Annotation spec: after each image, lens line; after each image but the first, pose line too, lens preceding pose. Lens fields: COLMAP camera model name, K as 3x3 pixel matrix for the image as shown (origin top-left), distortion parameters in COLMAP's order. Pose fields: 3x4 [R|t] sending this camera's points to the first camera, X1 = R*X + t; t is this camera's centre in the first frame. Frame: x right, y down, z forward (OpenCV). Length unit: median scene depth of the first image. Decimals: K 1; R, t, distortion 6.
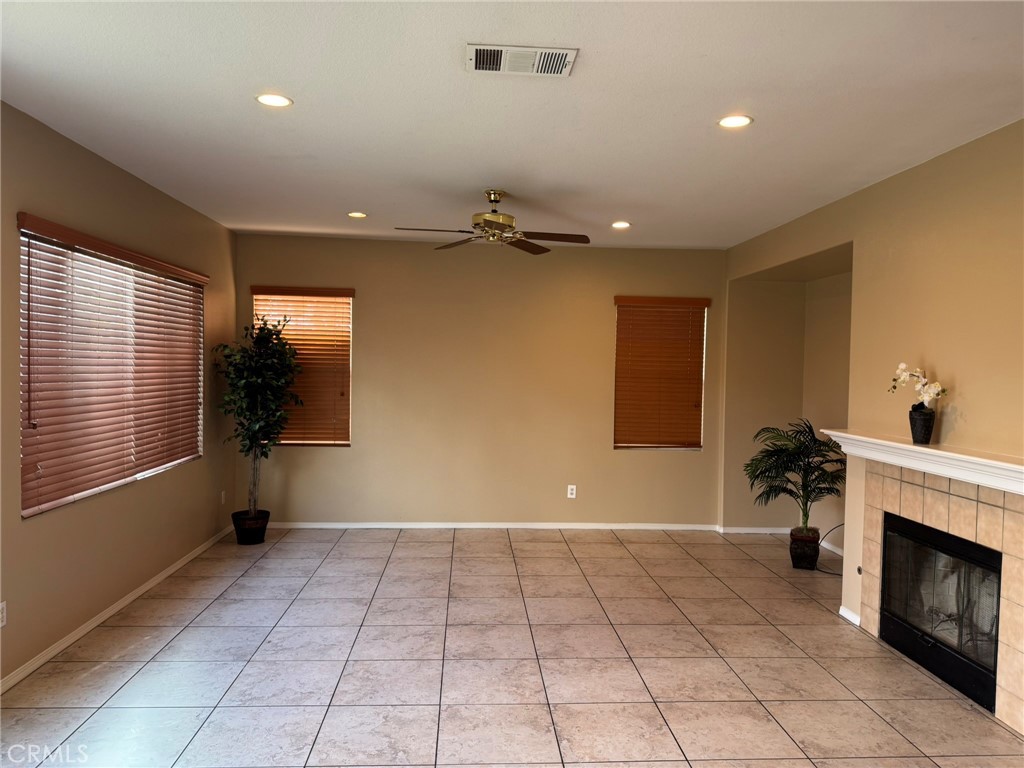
lens RADIAL K [[728.1, 0, 527.6], [0, 728.1, 387.8], [0, 0, 1]] dist [0.083877, -0.075819]
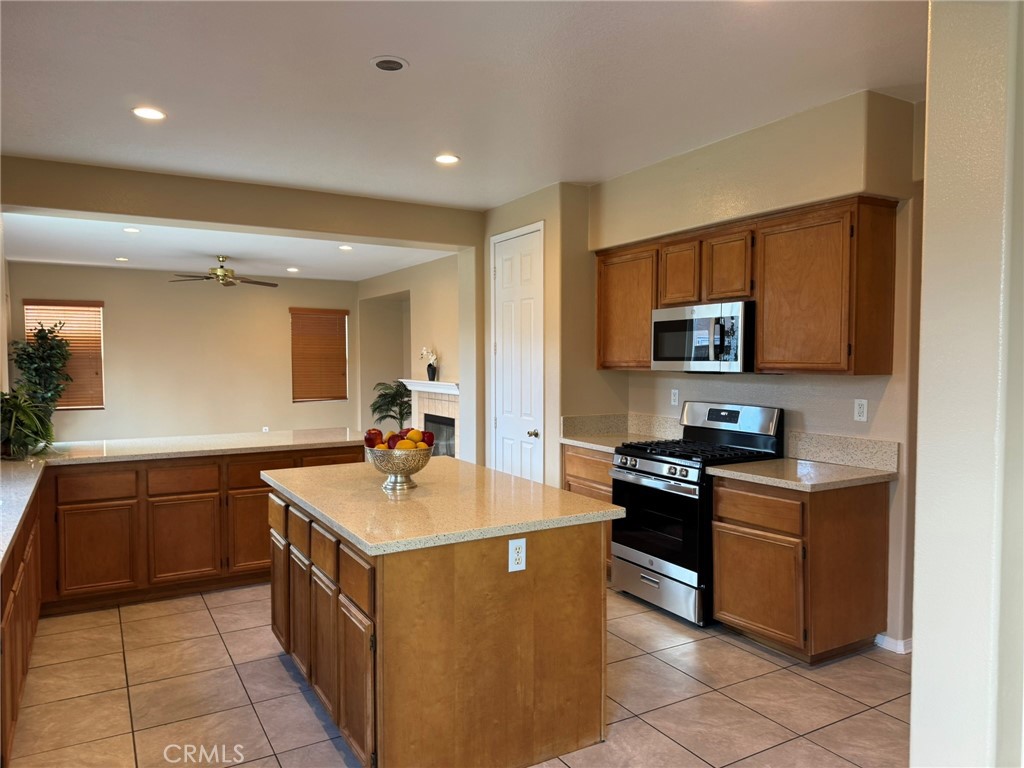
lens RADIAL K [[728.1, 0, 510.0], [0, 728.1, 384.1], [0, 0, 1]] dist [0.083877, -0.075819]
pose [[0.906694, -0.036903, 0.420171, -0.175287], [0.031399, 0.999307, 0.020009, 0.035374], [-0.420618, -0.004949, 0.907224, -0.939879]]
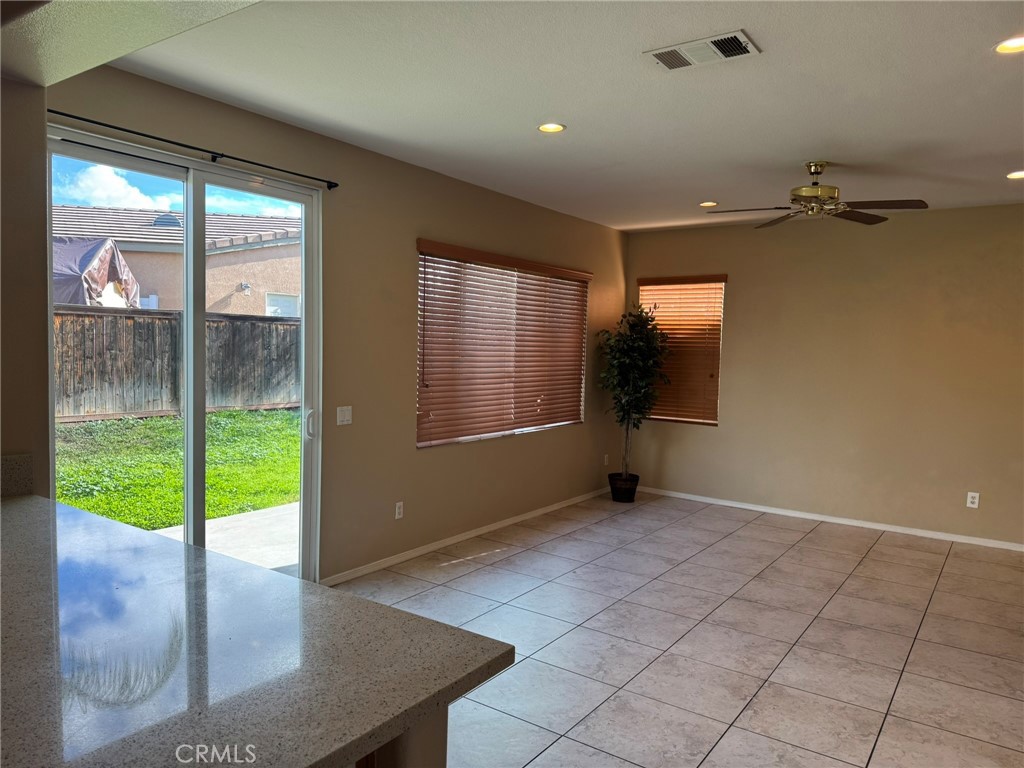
lens RADIAL K [[728.1, 0, 513.2], [0, 728.1, 388.9], [0, 0, 1]] dist [0.083877, -0.075819]
pose [[0.776345, 0.038662, -0.629122, 0.256354], [-0.029046, 0.999251, 0.025565, 0.012058], [0.629639, -0.001574, 0.776886, 0.003248]]
